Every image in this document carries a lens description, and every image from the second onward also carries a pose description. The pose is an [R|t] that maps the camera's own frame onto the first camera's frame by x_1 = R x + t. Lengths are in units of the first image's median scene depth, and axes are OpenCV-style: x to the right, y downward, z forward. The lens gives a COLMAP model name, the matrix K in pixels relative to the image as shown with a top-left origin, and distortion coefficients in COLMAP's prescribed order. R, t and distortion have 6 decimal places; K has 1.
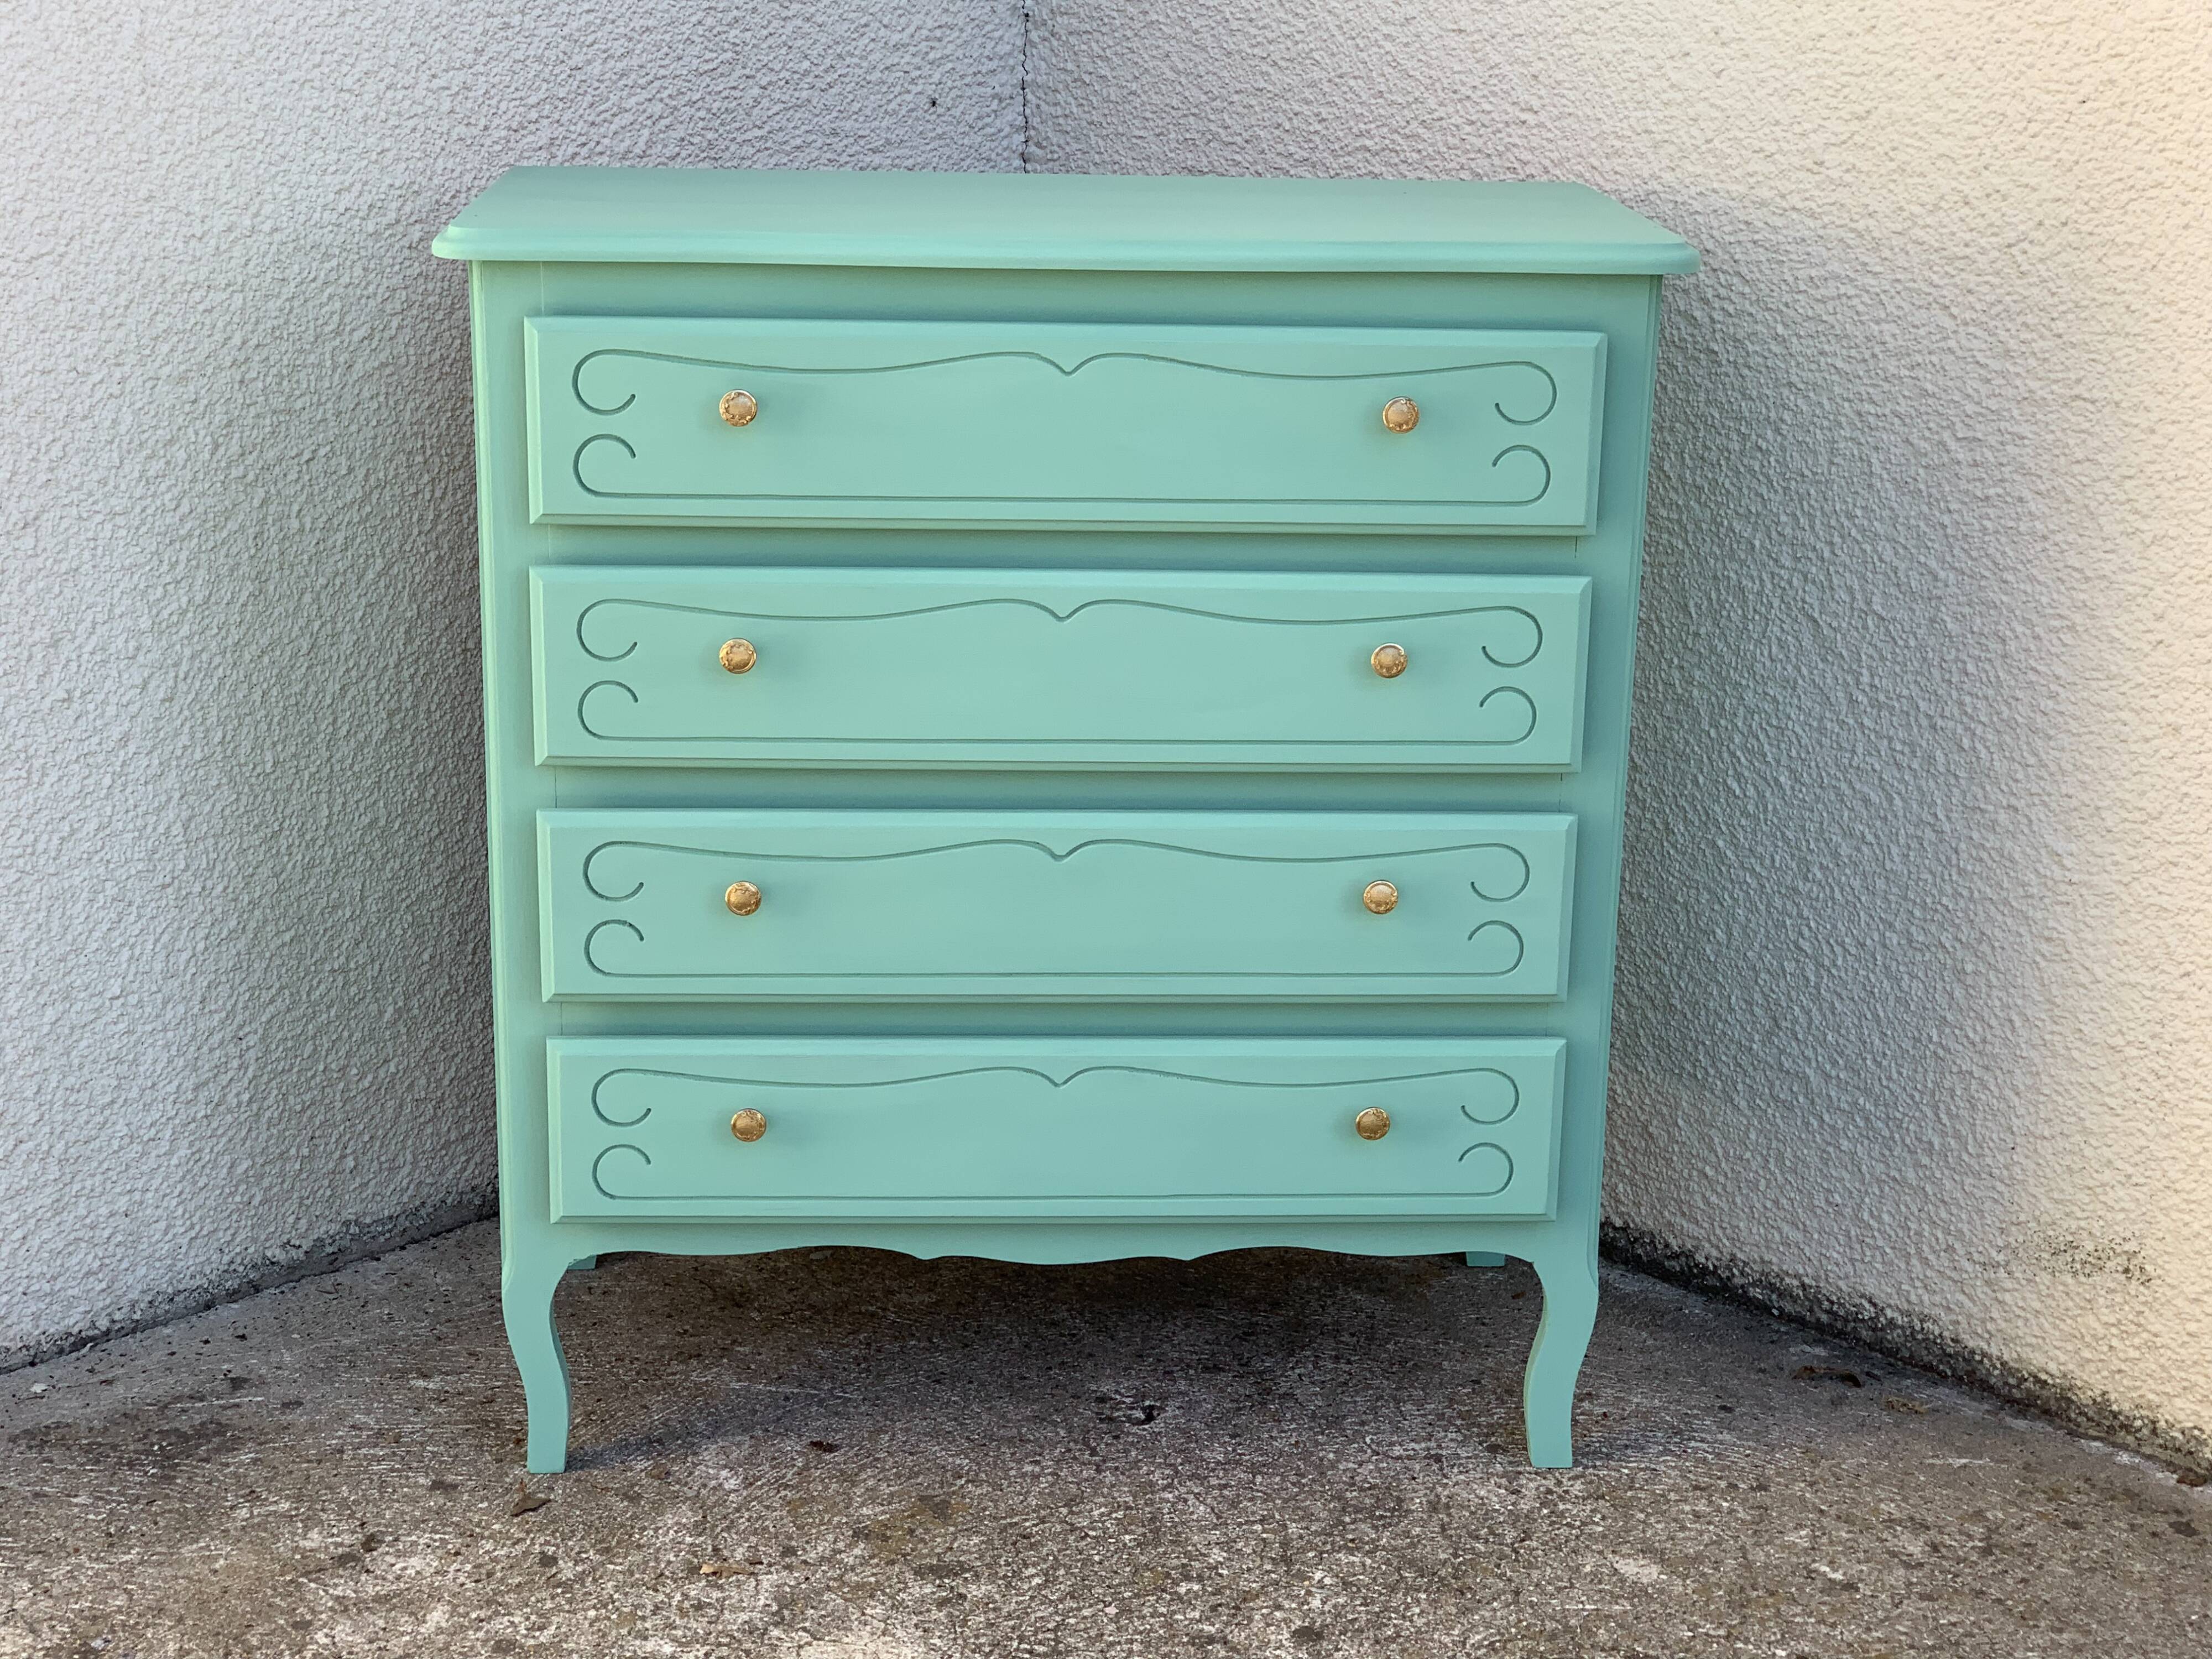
lens RADIAL K [[3330.5, 0, 1074.6], [0, 3330.5, 836.0], [0, 0, 1]] dist [0.192239, -0.810935]
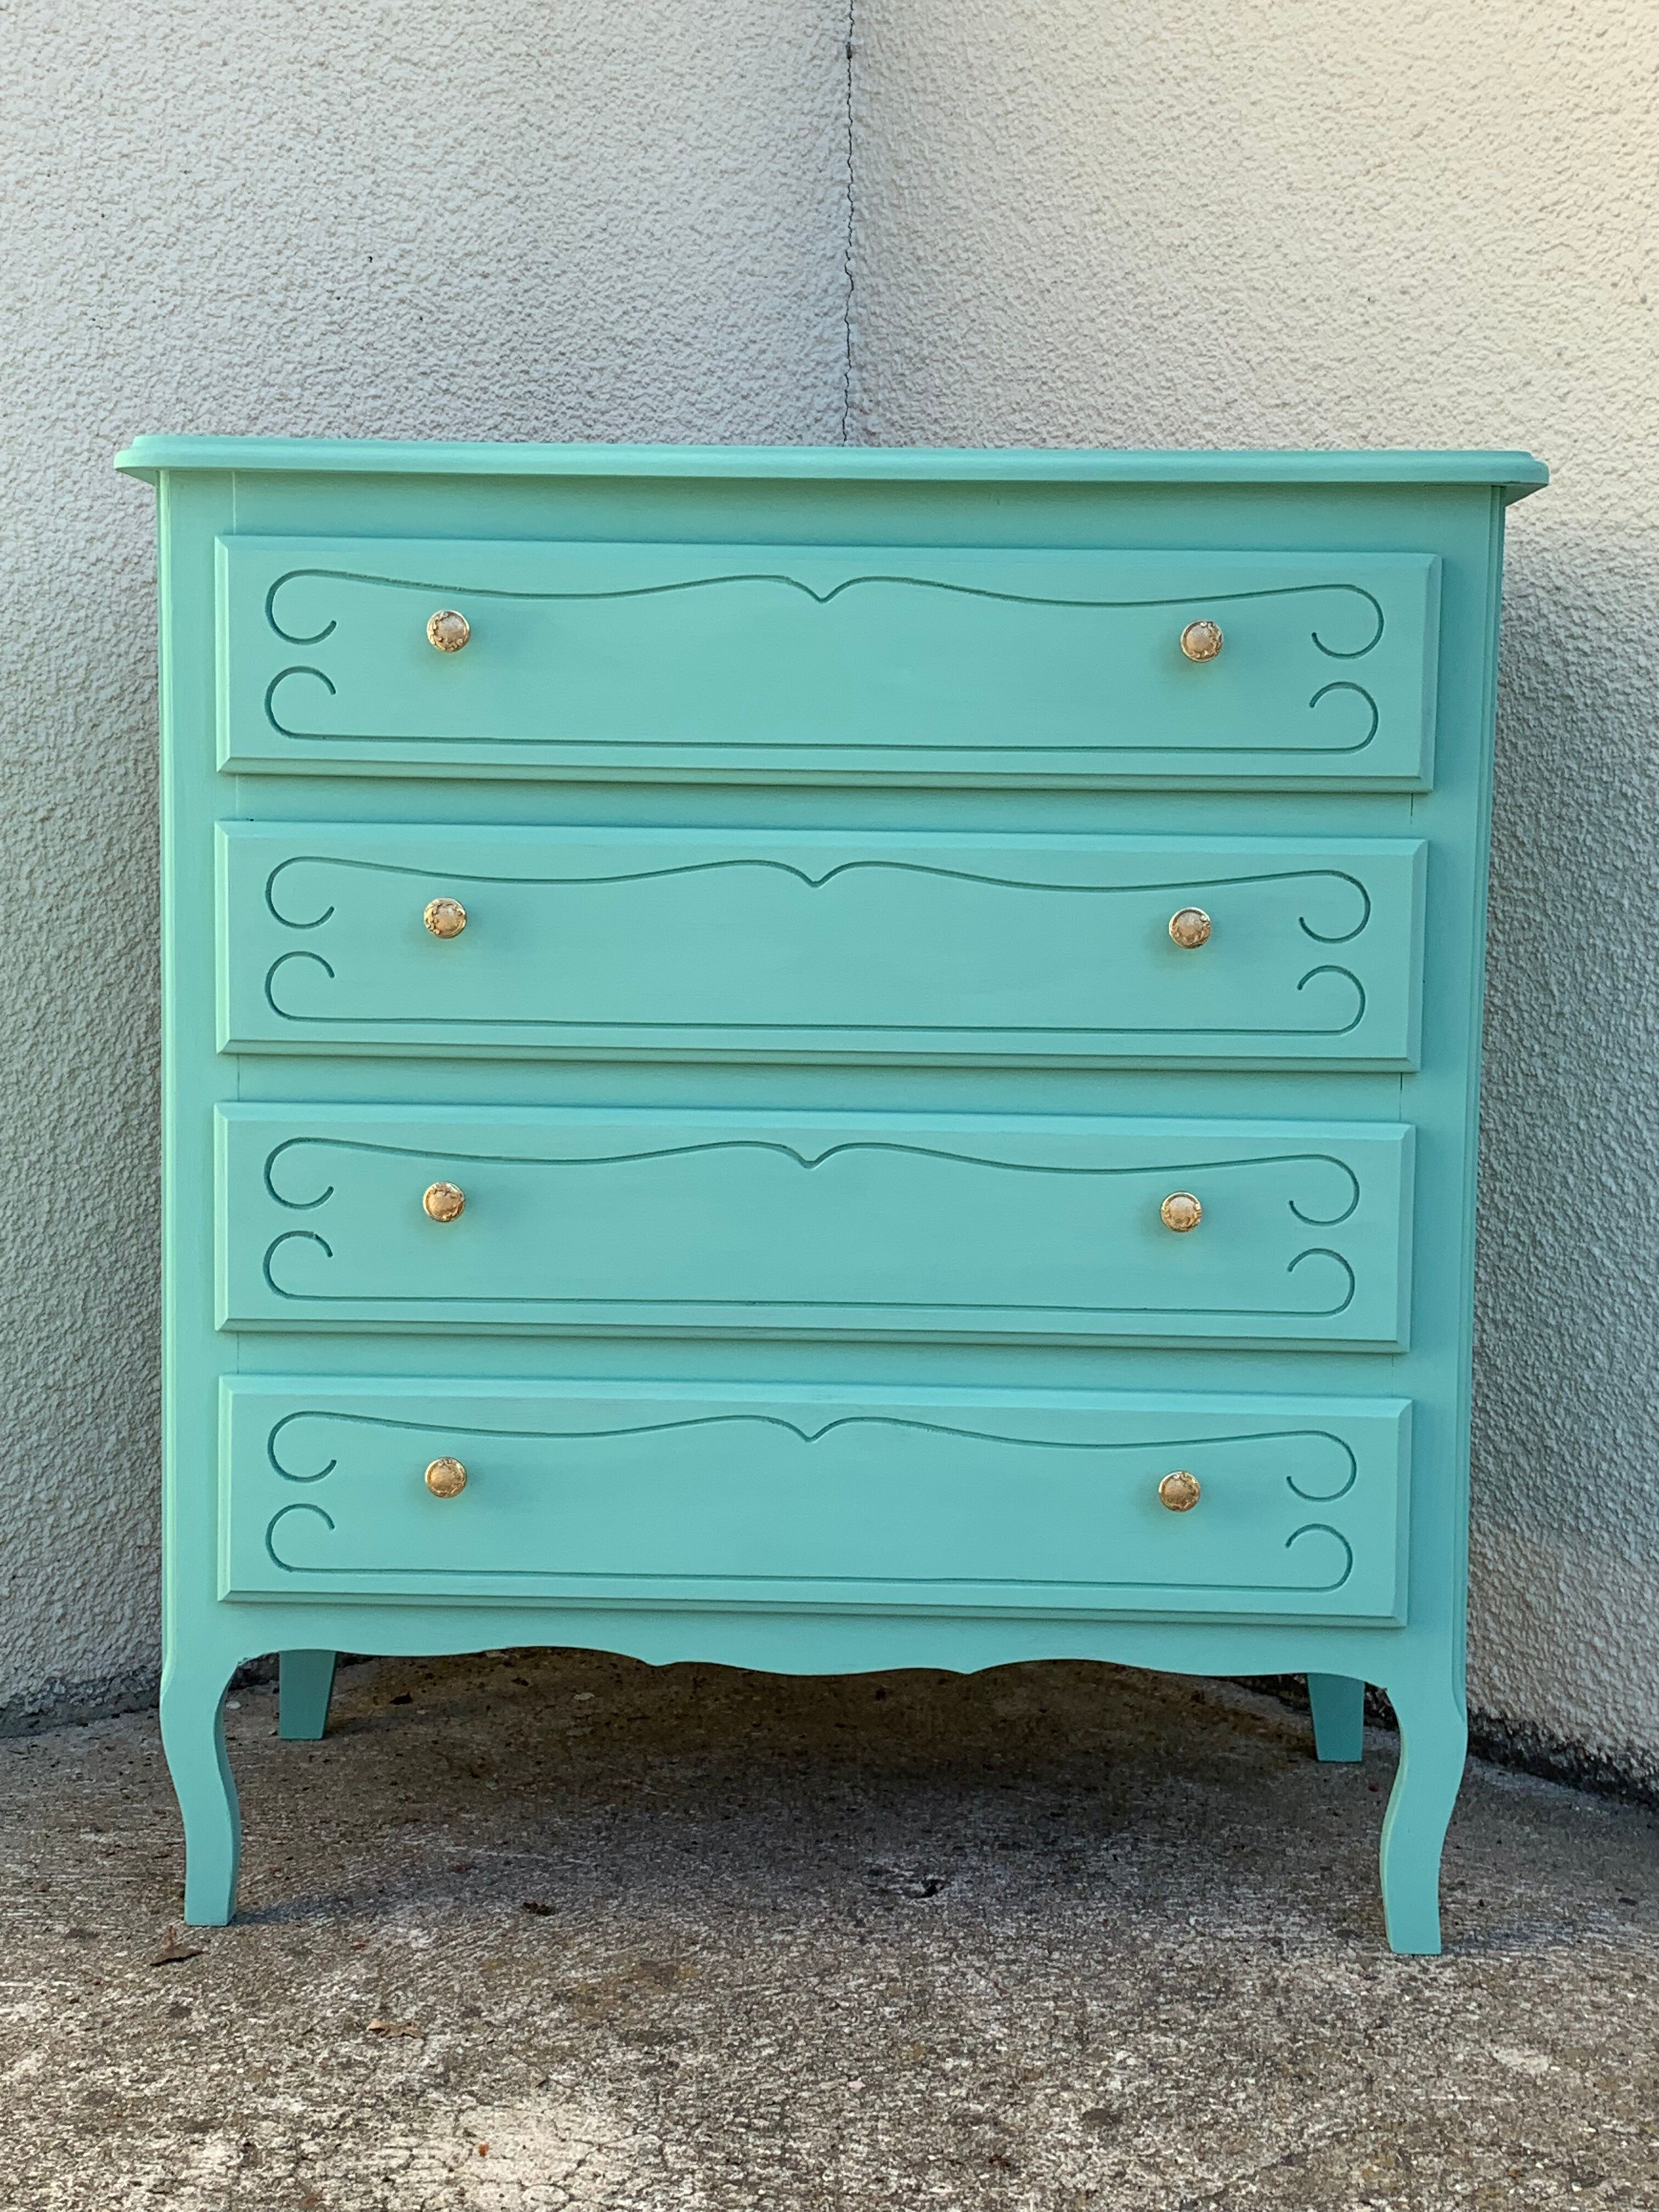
lens RADIAL K [[2884.0, 0, 816.3], [0, 2884.0, 1088.9], [0, 0, 1]] dist [0.176145, -0.603969]
pose [[0.997661, 0.003335, -0.068271, 0.042298], [-0.016769, 0.980228, -0.197161, 0.119415], [0.066264, 0.197845, 0.977991, 0.240824]]
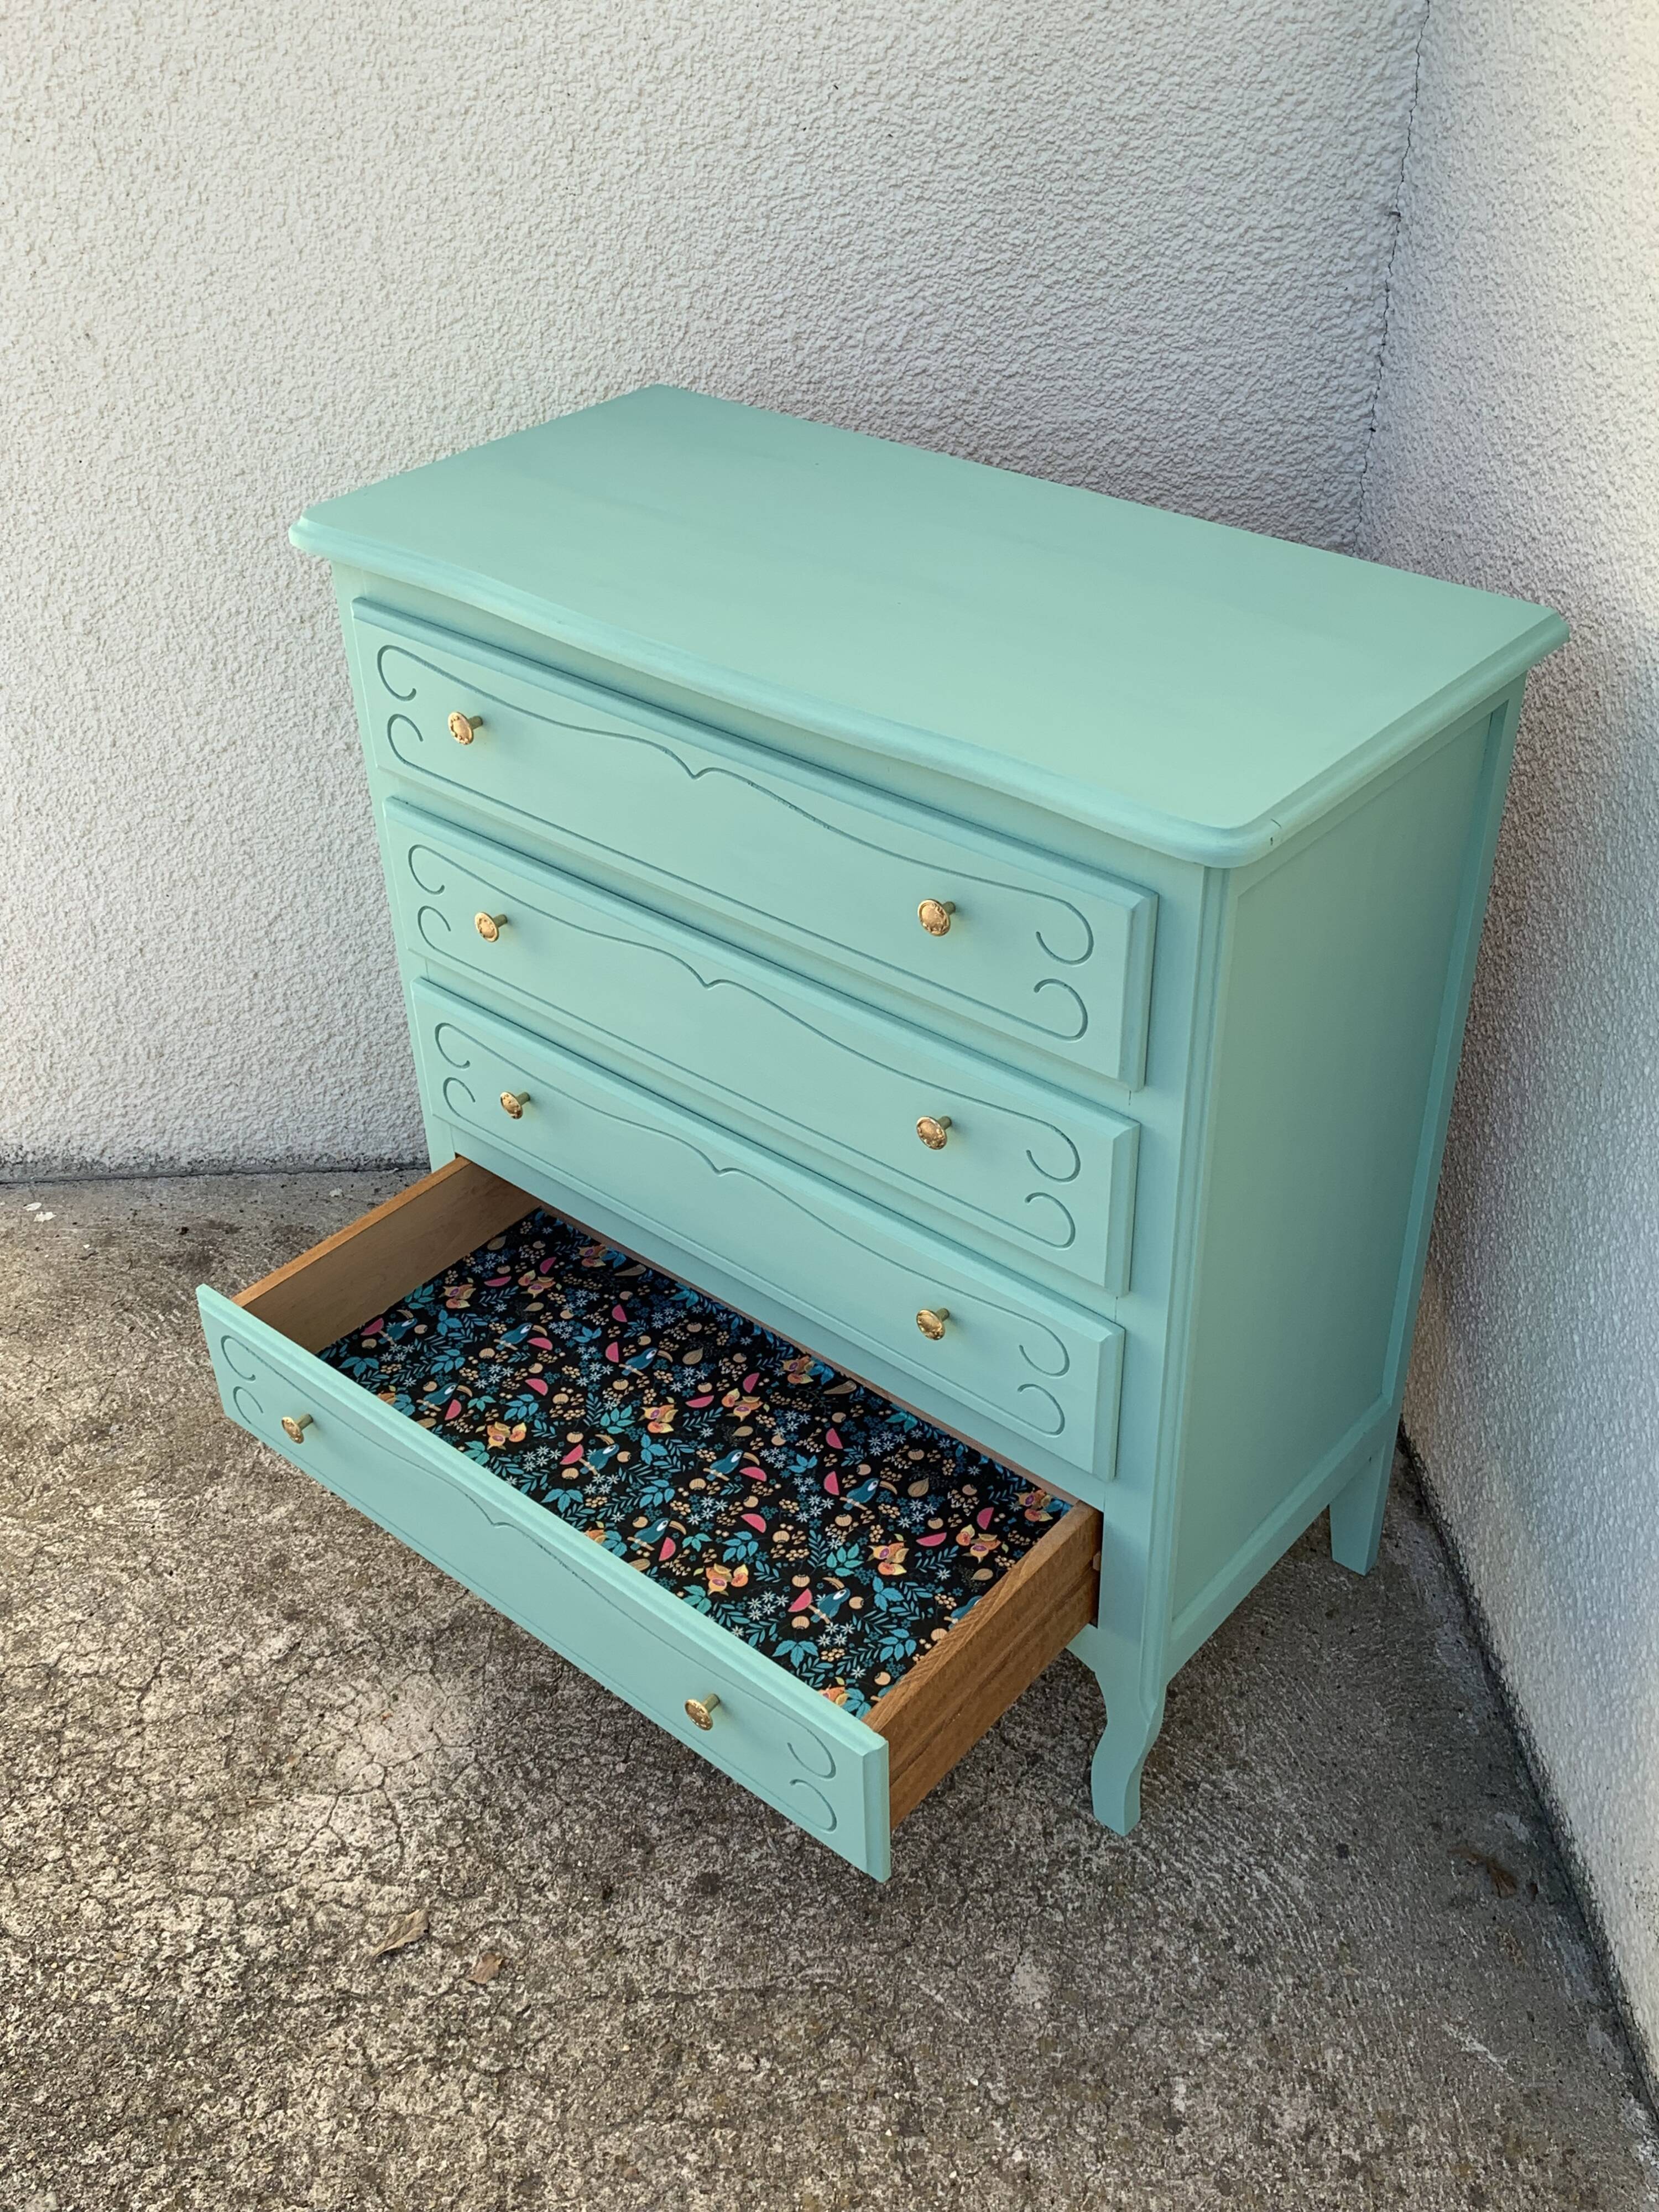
lens RADIAL K [[2167.4, 0, 835.4], [0, 2167.4, 1100.0], [0, 0, 1]] dist [0.062522, -0.167421]
pose [[0.733143, 0.360525, -0.576648, 0.380513], [-0.162467, 0.916217, 0.366267, -0.253800], [0.660383, -0.174840, 0.730291, 0.460369]]
